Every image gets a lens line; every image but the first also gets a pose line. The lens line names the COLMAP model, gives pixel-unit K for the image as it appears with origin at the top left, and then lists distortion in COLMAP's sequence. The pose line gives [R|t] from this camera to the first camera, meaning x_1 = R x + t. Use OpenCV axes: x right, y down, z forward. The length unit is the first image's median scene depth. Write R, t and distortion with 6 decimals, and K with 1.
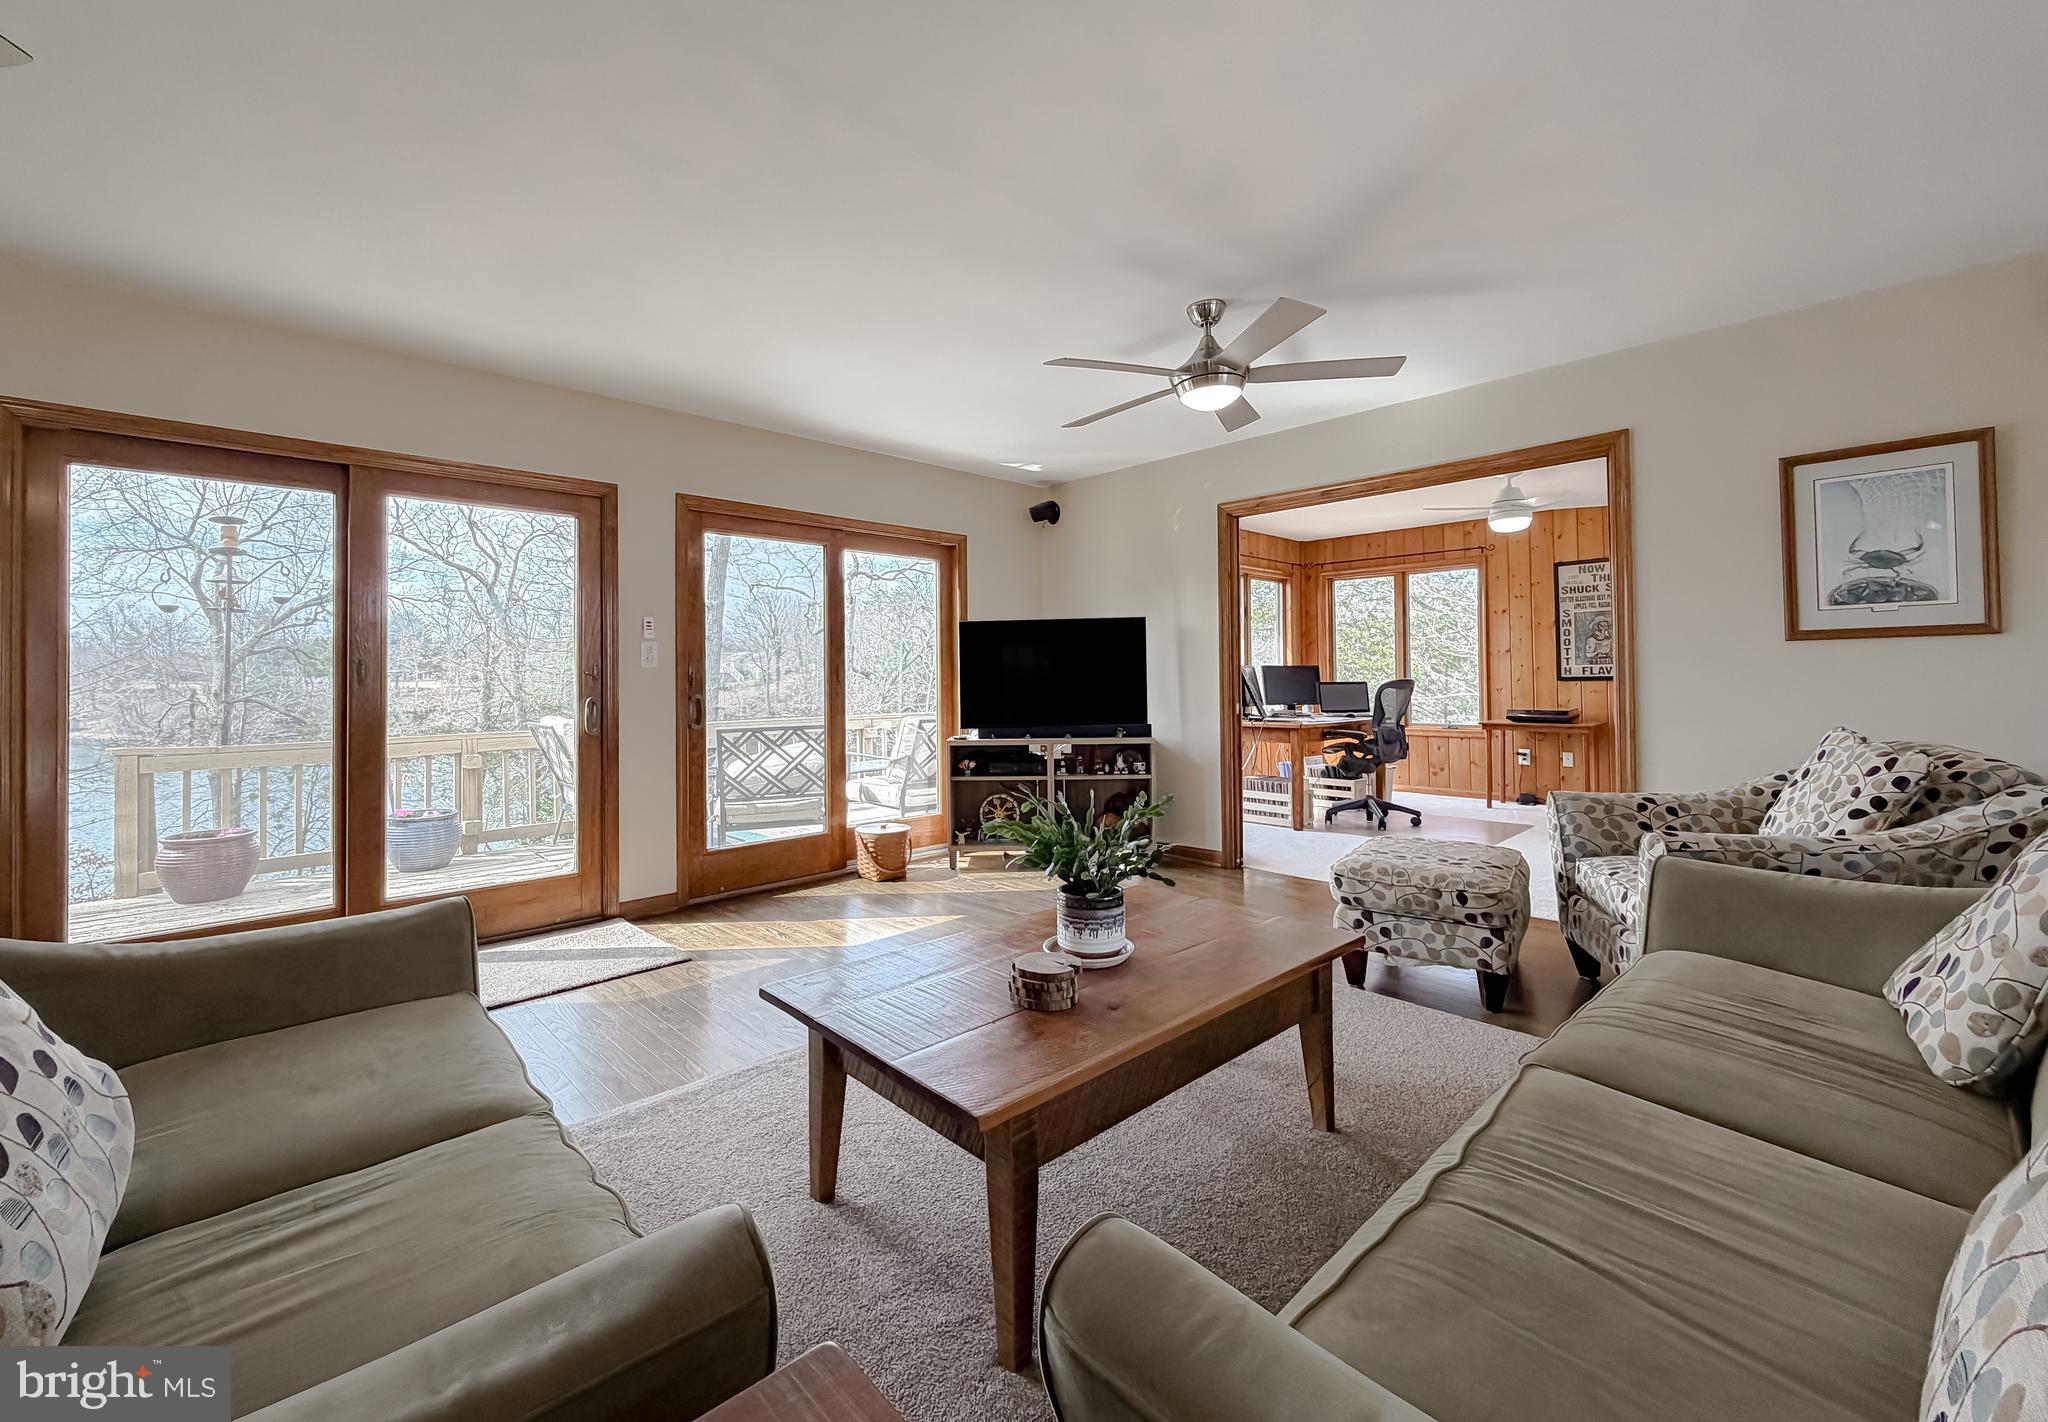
lens RADIAL K [[827.9, 0, 1013.5], [0, 827.9, 703.3], [0, 0, 1]] dist [0.000161, -0.000104]
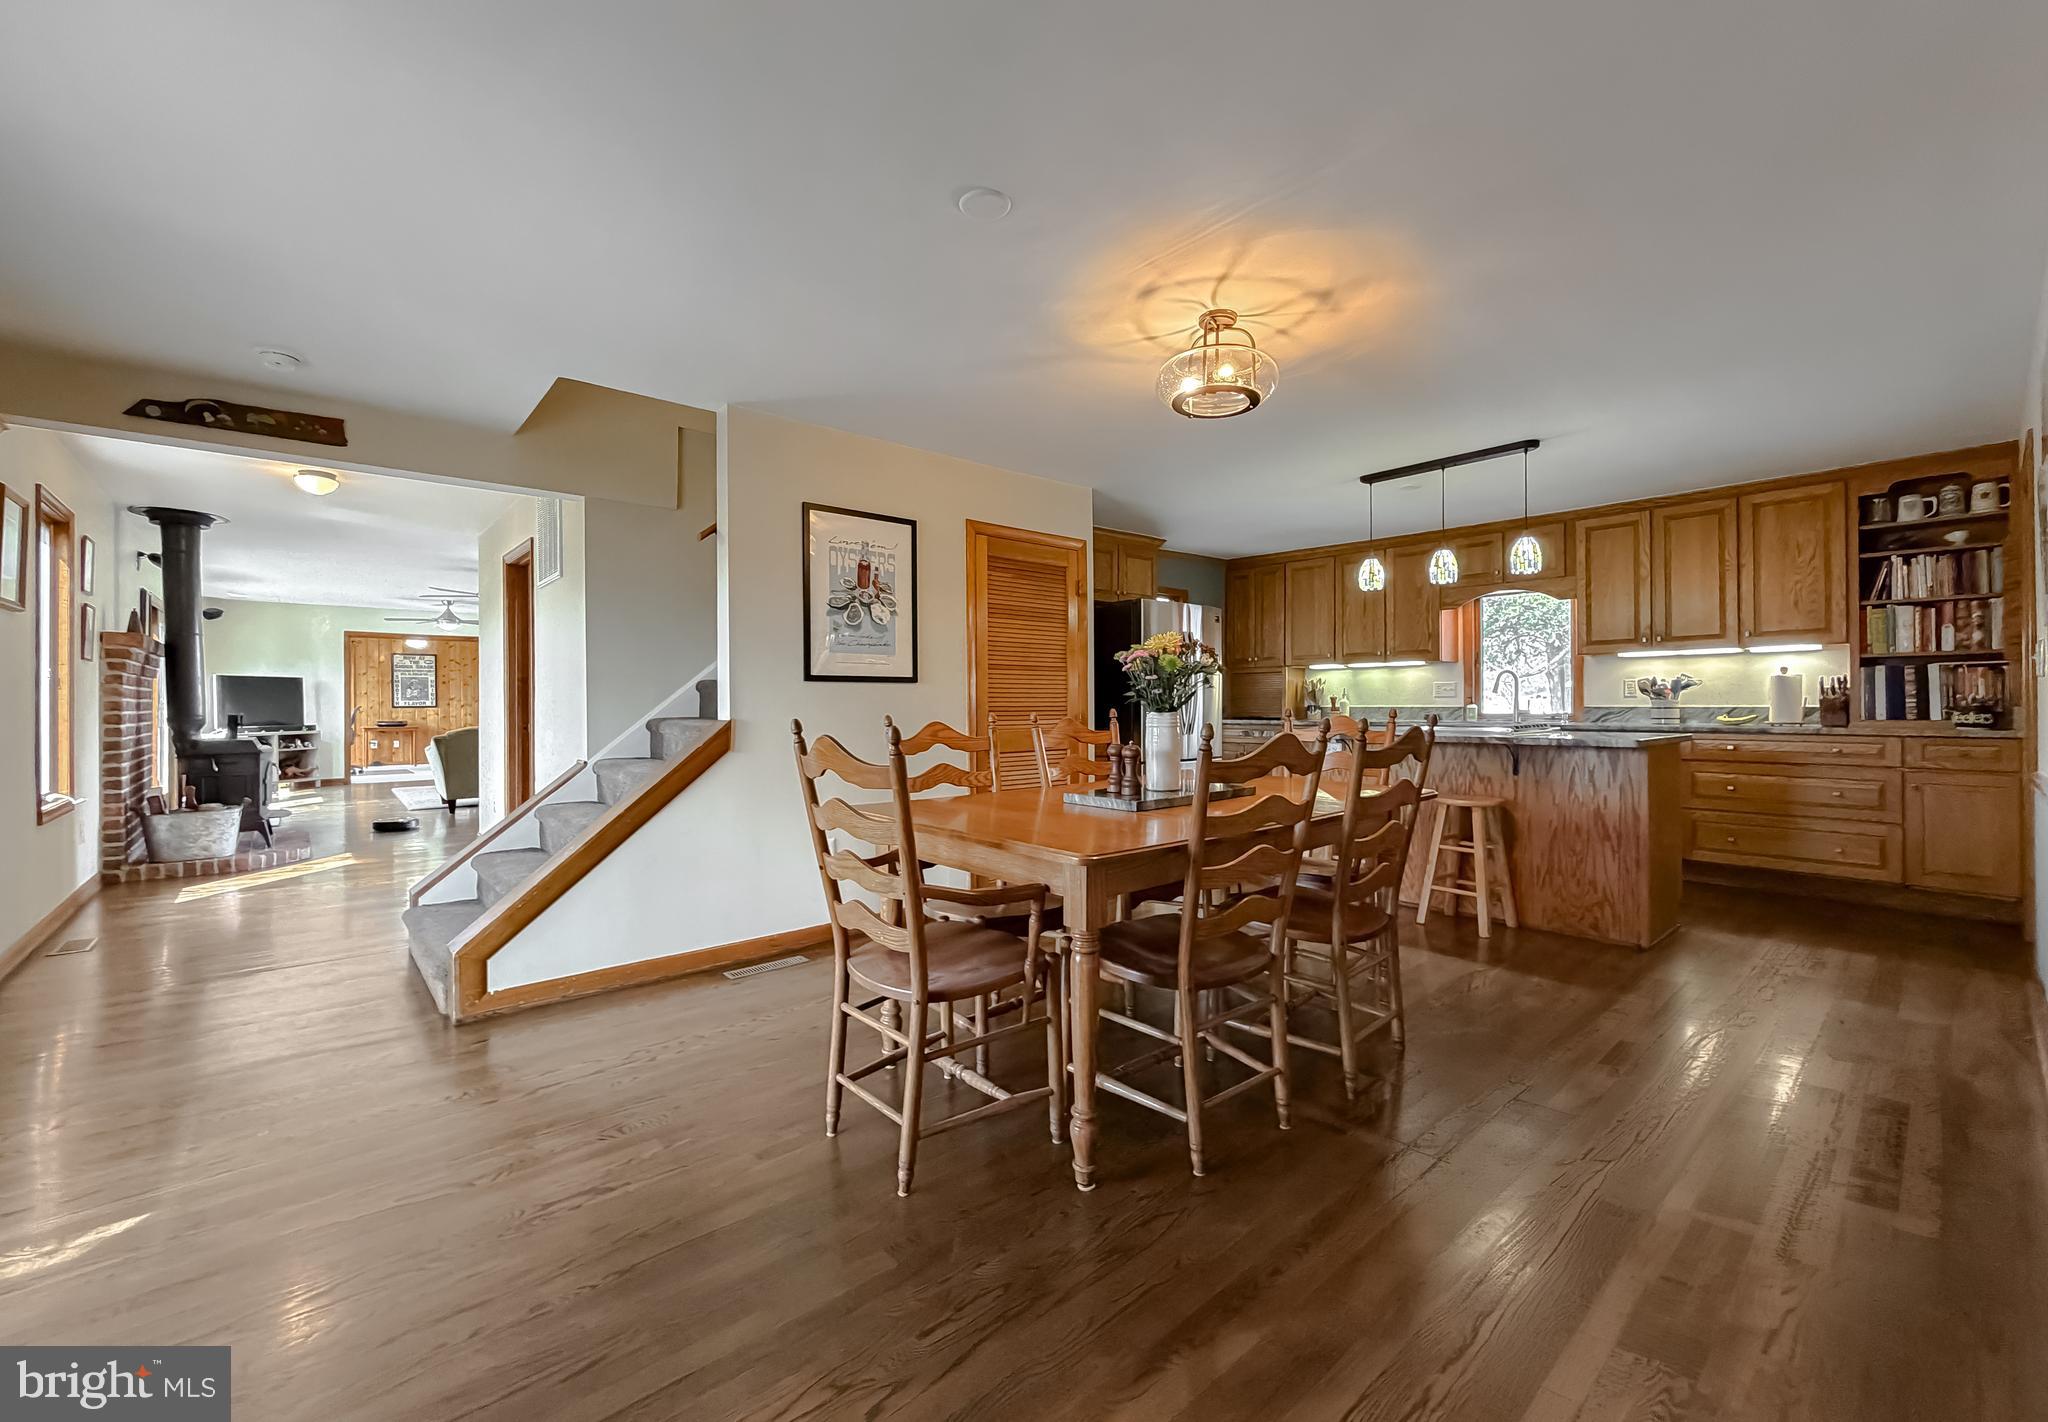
lens RADIAL K [[827.9, 0, 1013.5], [0, 827.9, 703.3], [0, 0, 1]] dist [0.000161, -0.000104]
pose [[0.037648, 0.010976, 0.999231, -1.940209], [0.035514, 0.999293, -0.012315, 0.060549], [-0.998660, 0.035950, 0.037232, -0.943590]]
